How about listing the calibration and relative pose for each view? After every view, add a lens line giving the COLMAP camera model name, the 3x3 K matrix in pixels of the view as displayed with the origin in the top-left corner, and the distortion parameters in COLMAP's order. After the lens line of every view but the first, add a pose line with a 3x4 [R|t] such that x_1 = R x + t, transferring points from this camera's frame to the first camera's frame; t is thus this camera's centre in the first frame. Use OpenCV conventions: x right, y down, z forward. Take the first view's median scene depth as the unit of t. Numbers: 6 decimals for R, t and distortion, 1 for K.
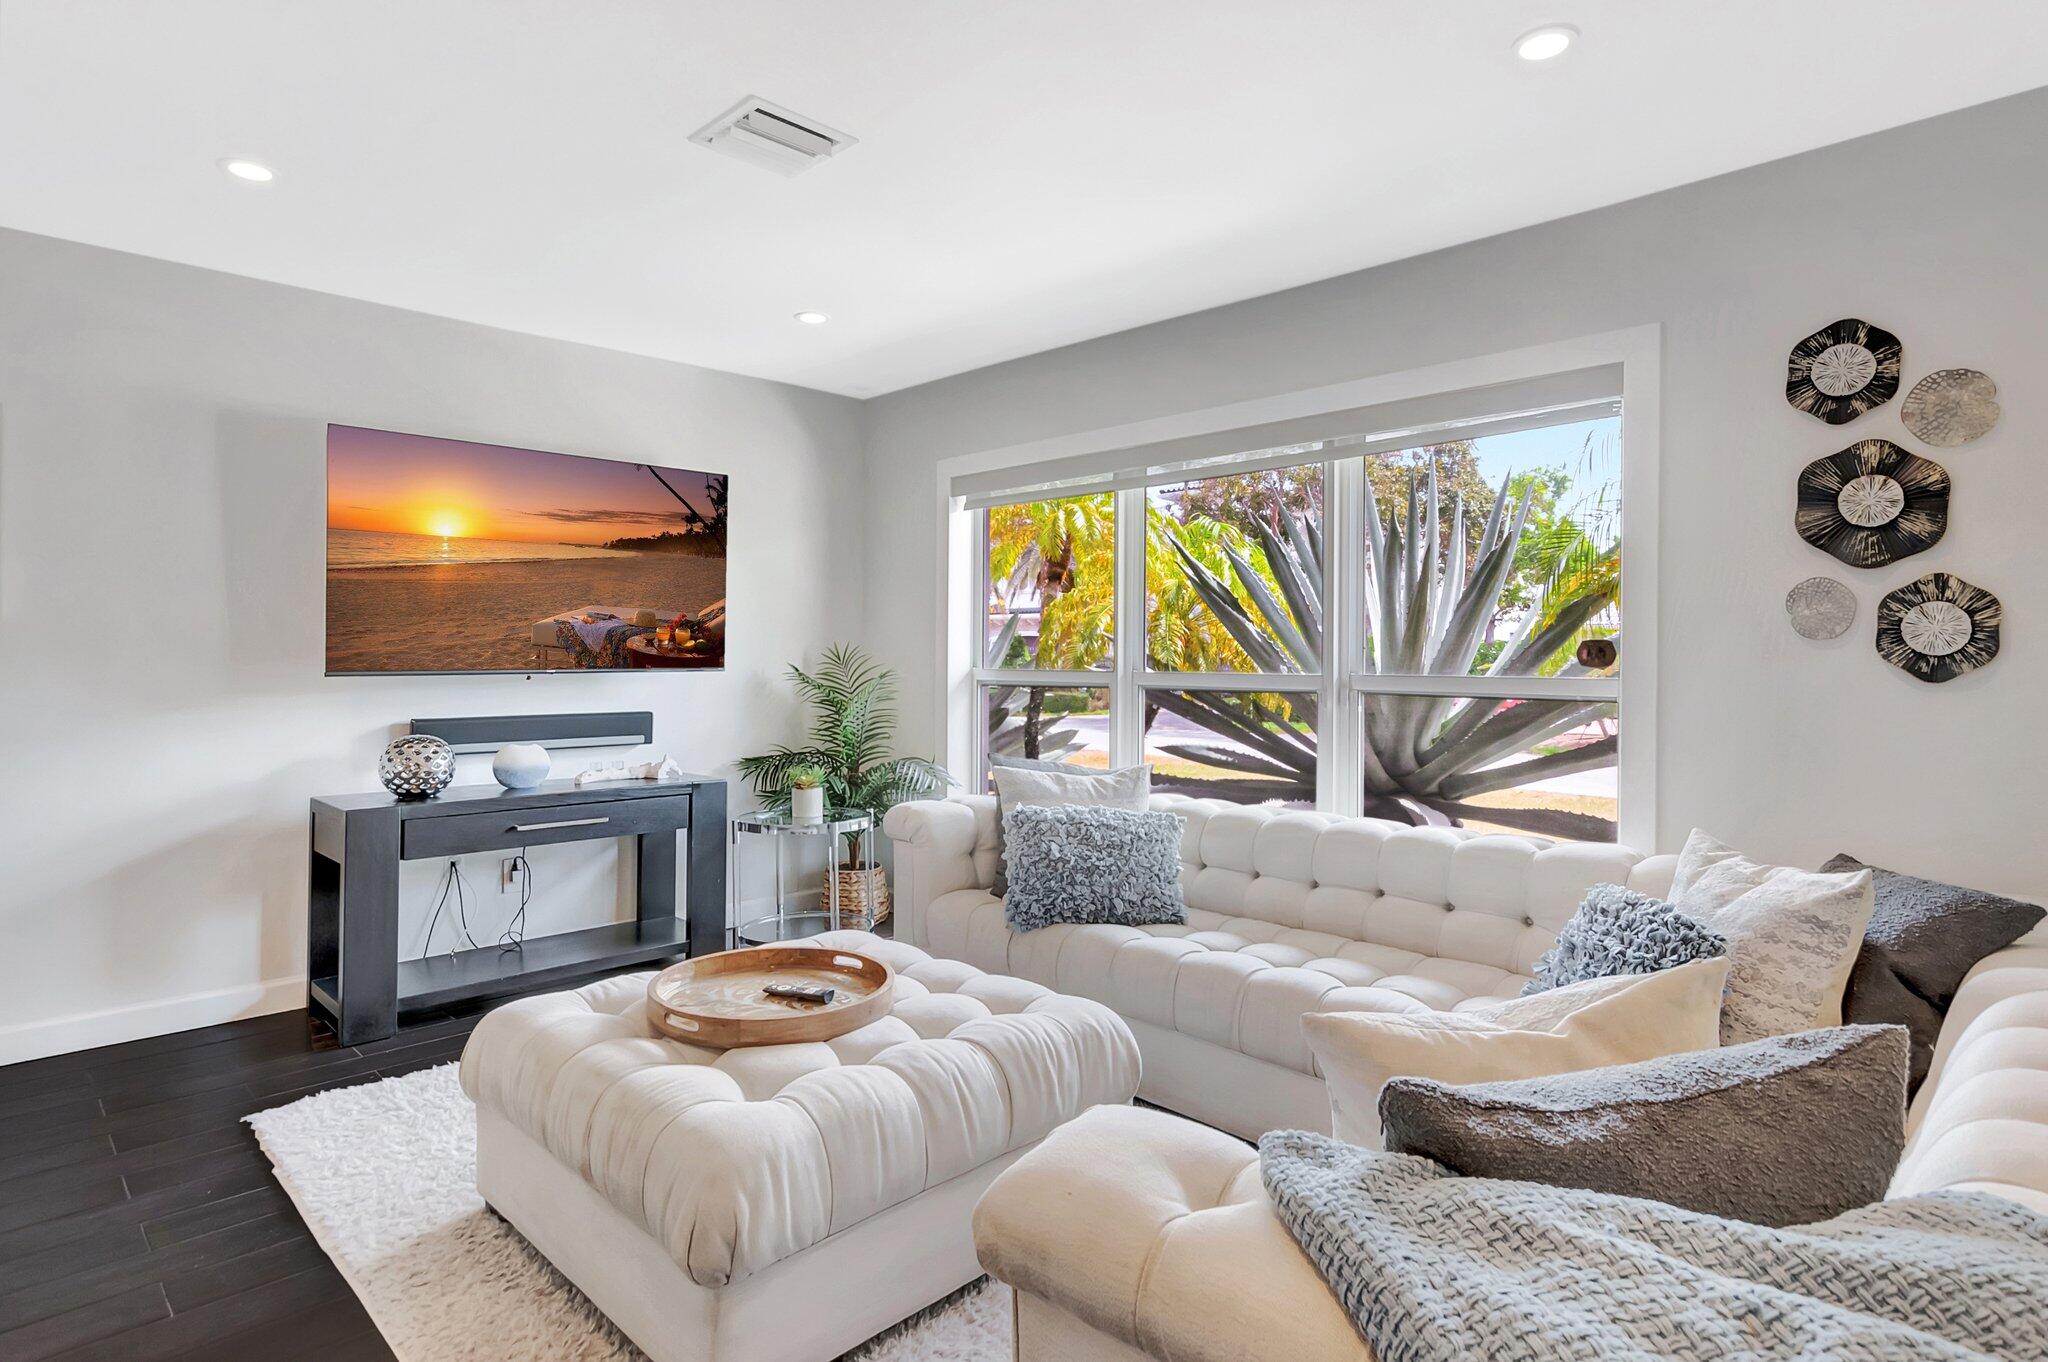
lens RADIAL K [[1070.3, 0, 1017.8], [0, 1070.3, 664.9], [0, 0, 1]] dist [-0.015521, 0.008449]
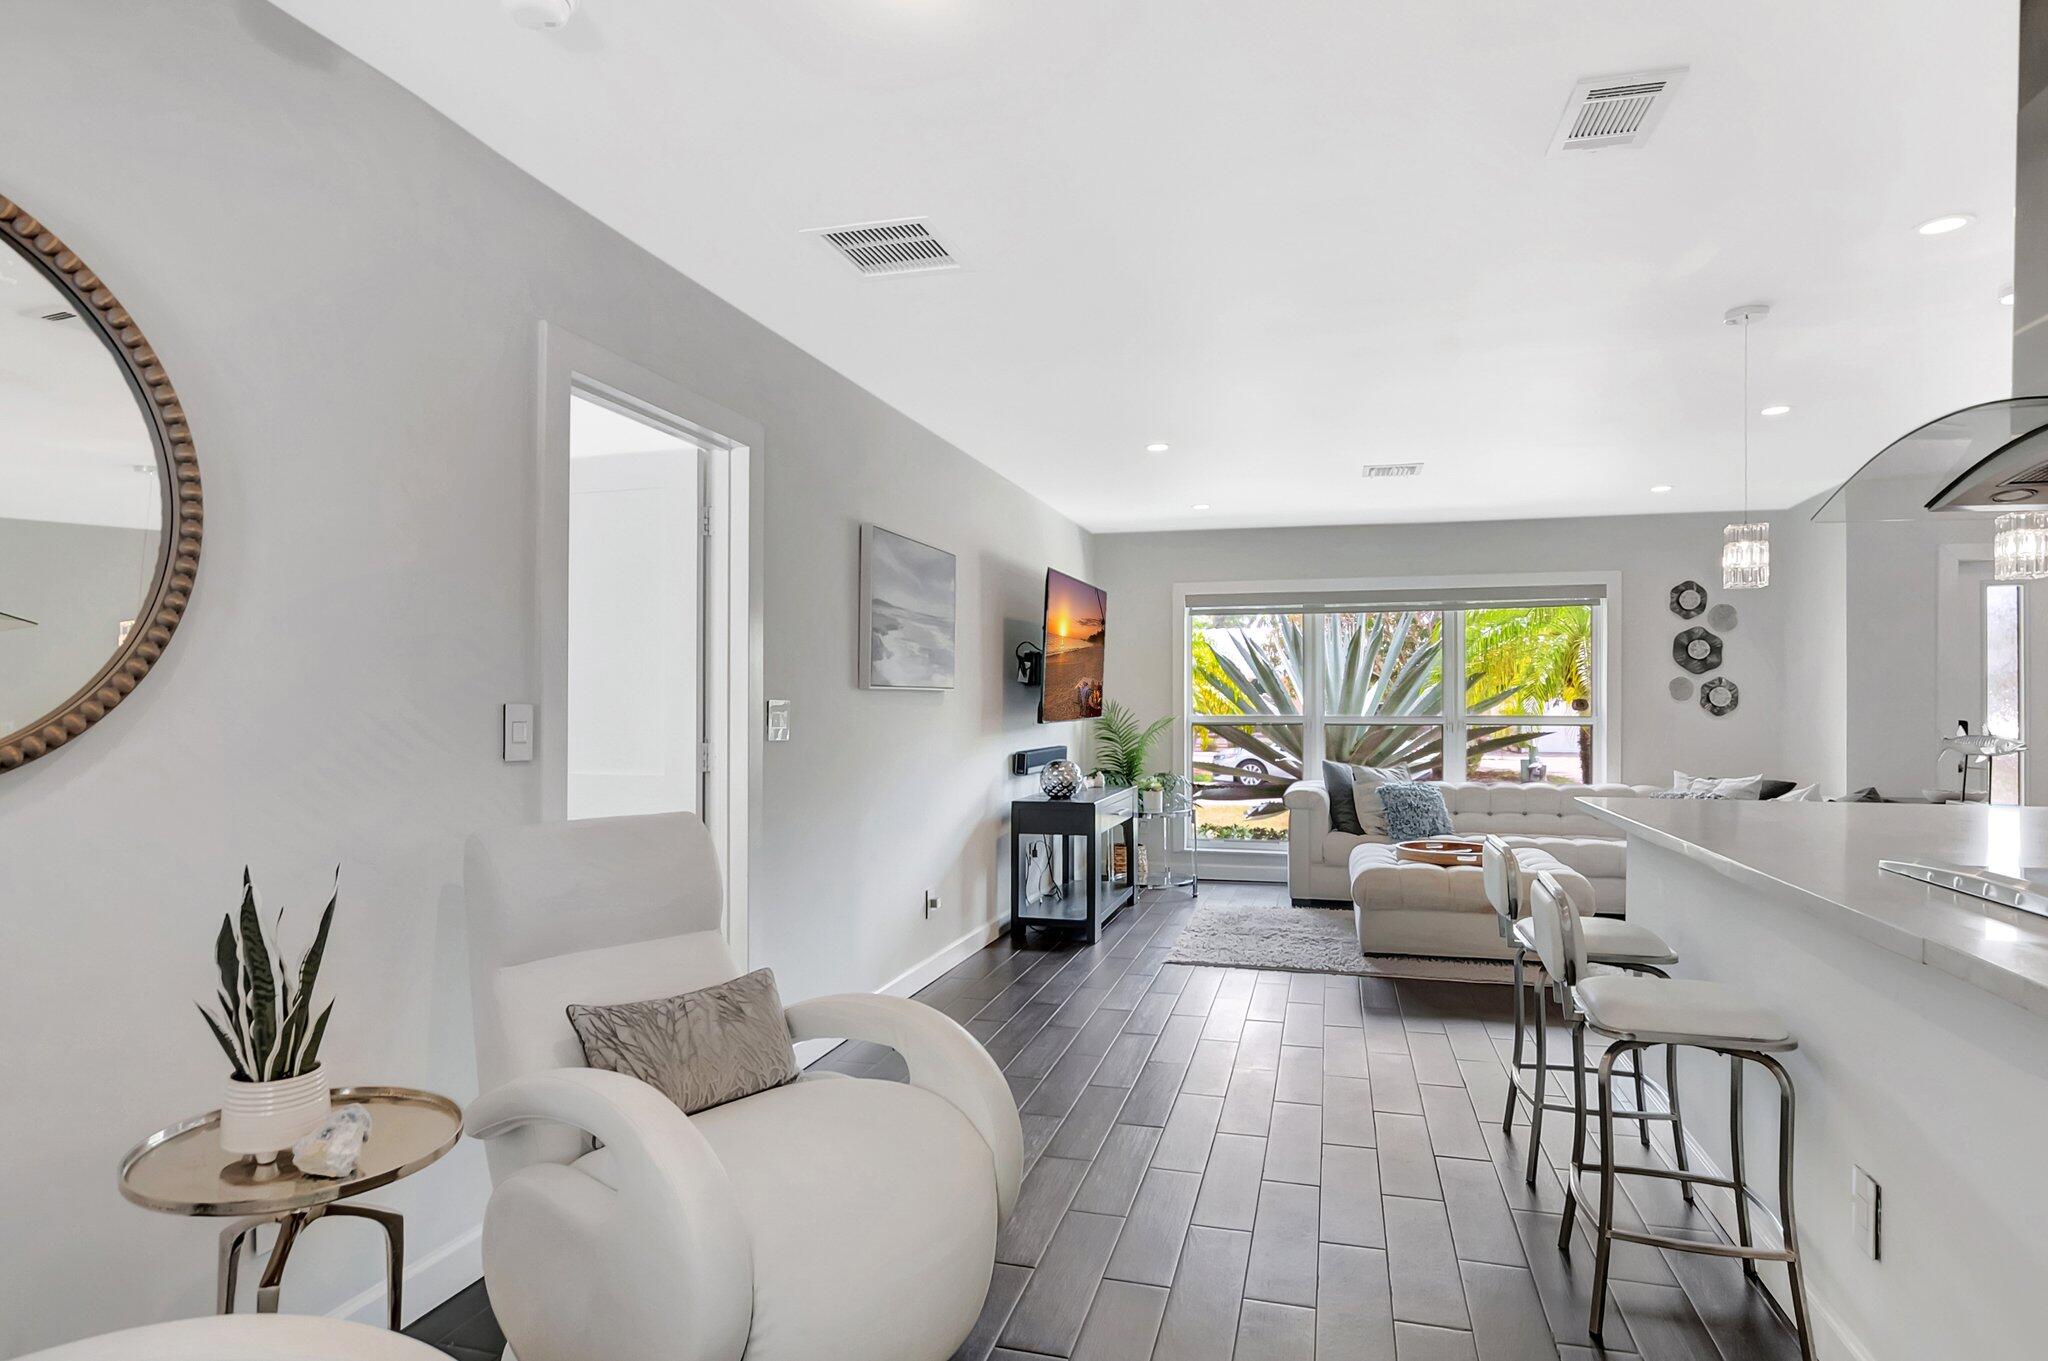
lens RADIAL K [[1070.3, 0, 1025.4], [0, 1070.3, 700.8], [0, 0, 1]] dist [-0.015521, 0.008449]
pose [[0.872571, -0.005162, 0.488460, -1.428042], [0.006887, 0.999975, -0.001736, -0.021584], [-0.488439, 0.004879, 0.872585, -0.374488]]
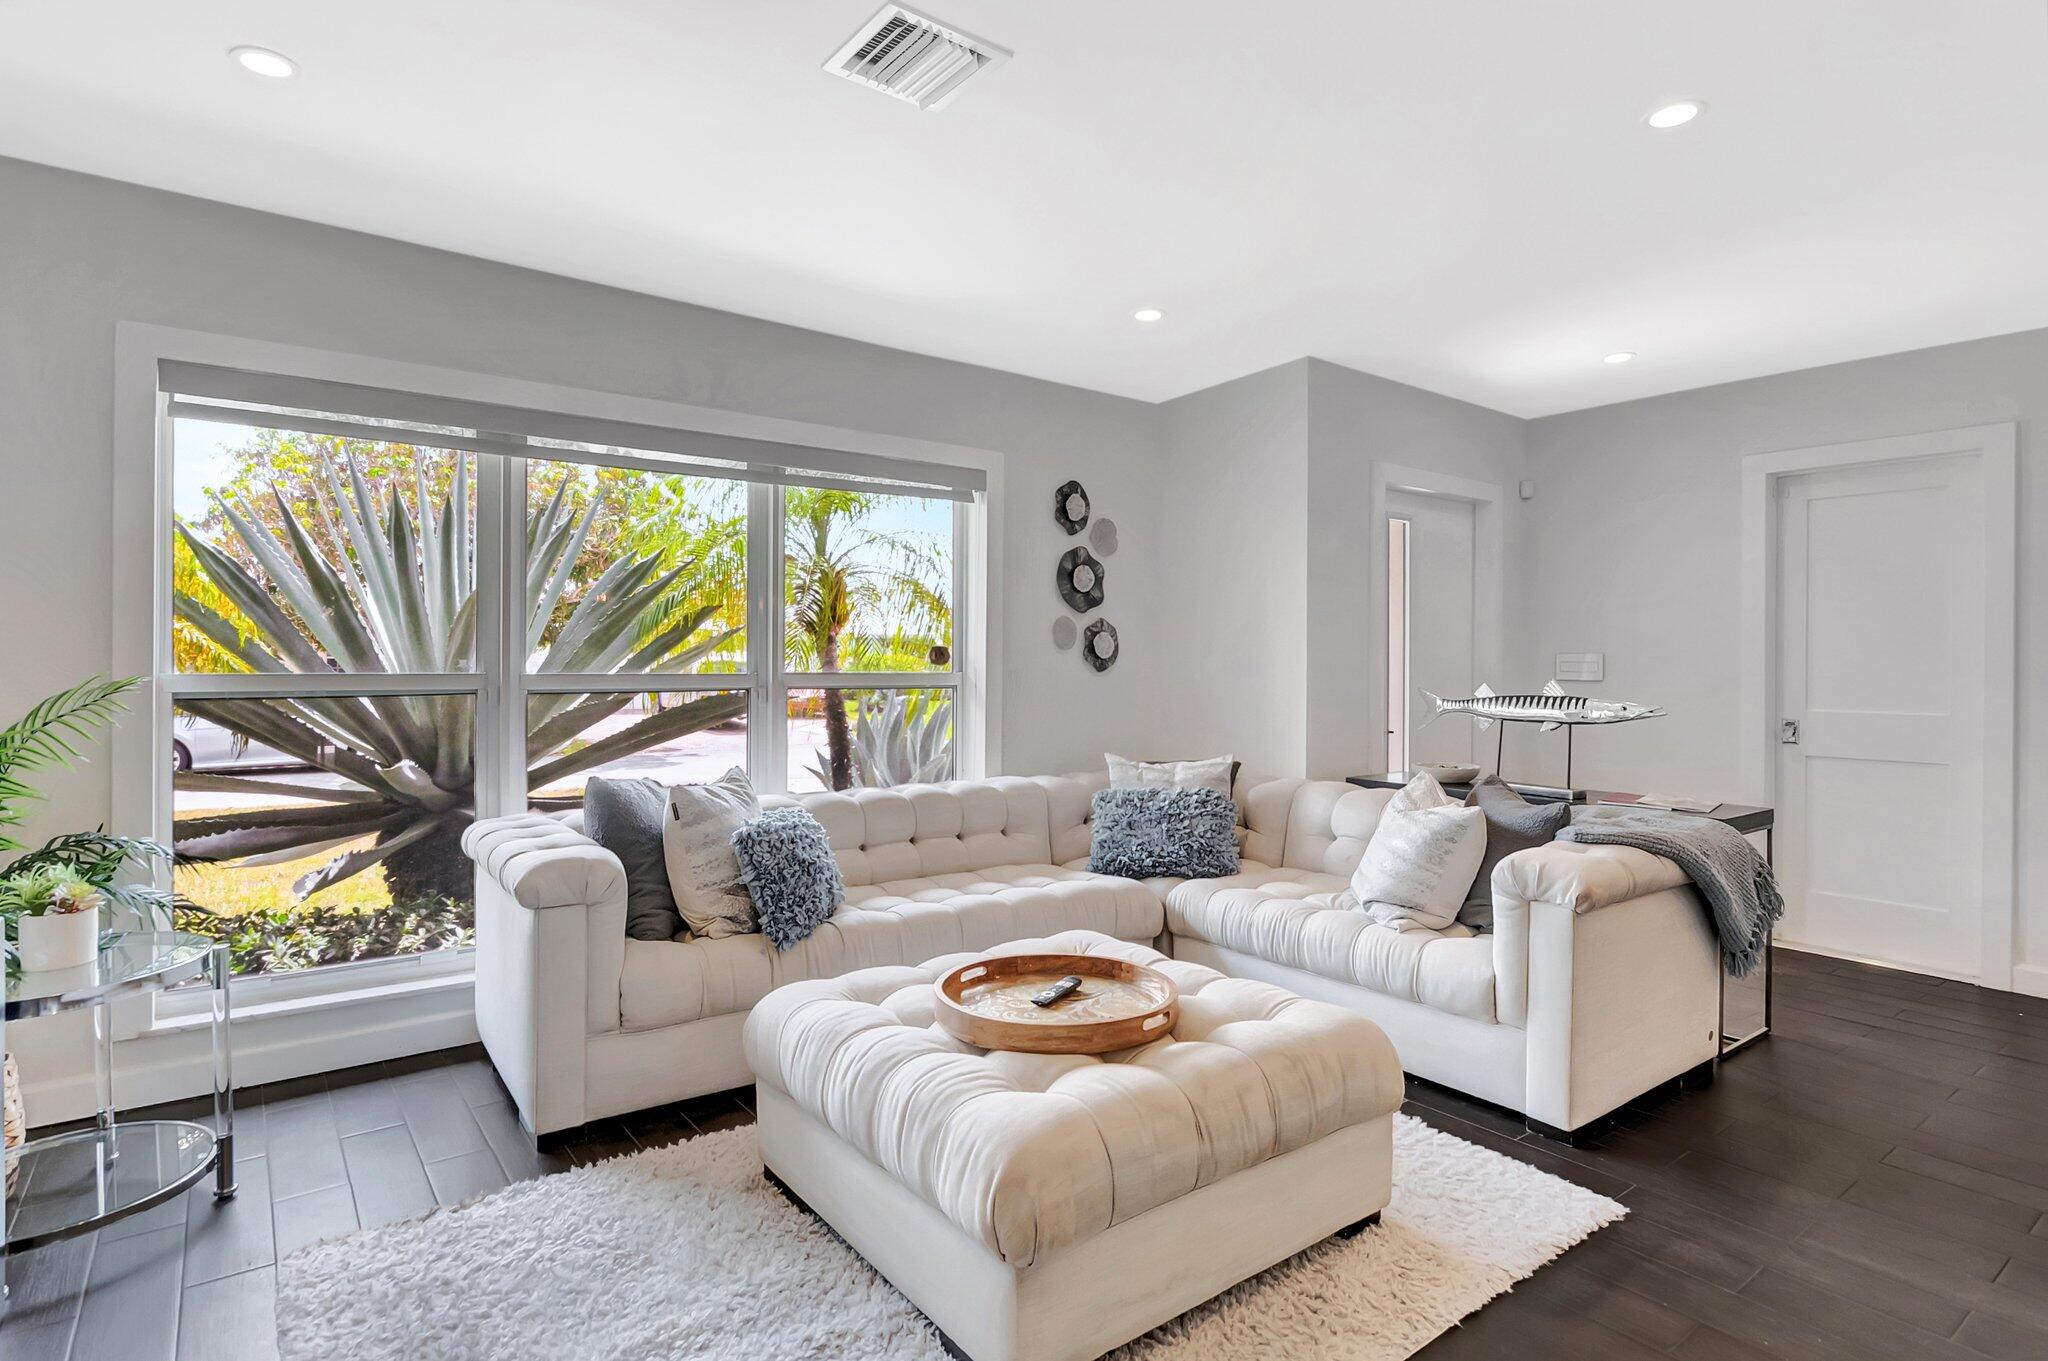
lens RADIAL K [[1070.3, 0, 1035.1], [0, 1070.3, 660.5], [0, 0, 1]] dist [-0.015521, 0.008449]
pose [[0.133717, -0.003321, 0.991014, -0.802964], [-0.001548, 0.999992, 0.003560, -0.008572], [-0.991018, -0.002010, 0.133711, 0.582976]]
